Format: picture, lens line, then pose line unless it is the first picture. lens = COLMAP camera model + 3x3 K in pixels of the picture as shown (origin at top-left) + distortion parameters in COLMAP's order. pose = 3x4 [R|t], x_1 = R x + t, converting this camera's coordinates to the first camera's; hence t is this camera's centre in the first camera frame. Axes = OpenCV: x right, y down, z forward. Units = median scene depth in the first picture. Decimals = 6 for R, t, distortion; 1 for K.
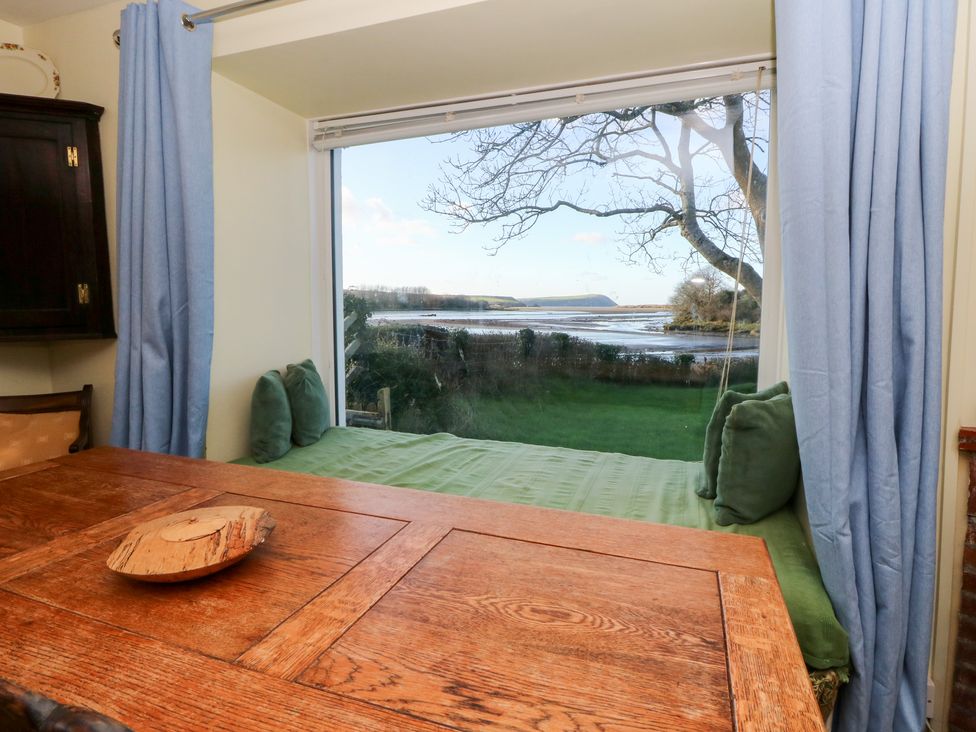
lens RADIAL K [[513.8, 0, 491.0], [0, 513.8, 368.0], [0, 0, 1]] dist [0.005523, 0.000218]
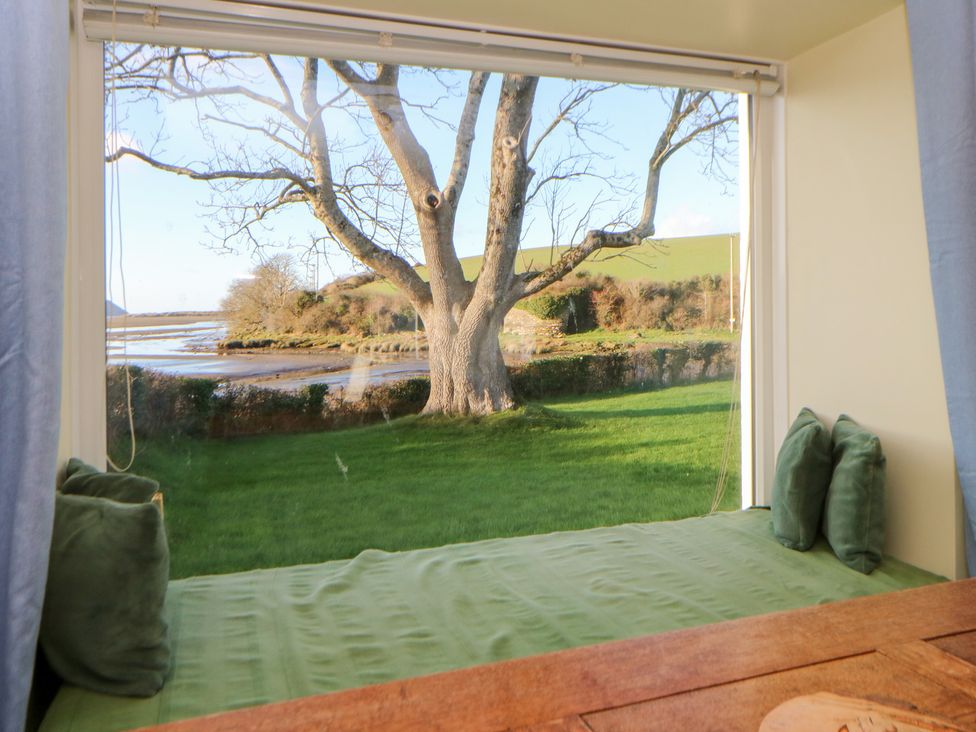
lens RADIAL K [[769.8, 0, 495.2], [0, 769.8, 339.5], [0, 0, 1]] dist [0.047783, 0.004383]
pose [[0.777979, -0.043675, 0.626771, -0.104611], [0.096960, 0.993976, -0.051089, -0.010905], [-0.620764, 0.100518, 0.777527, 0.037899]]
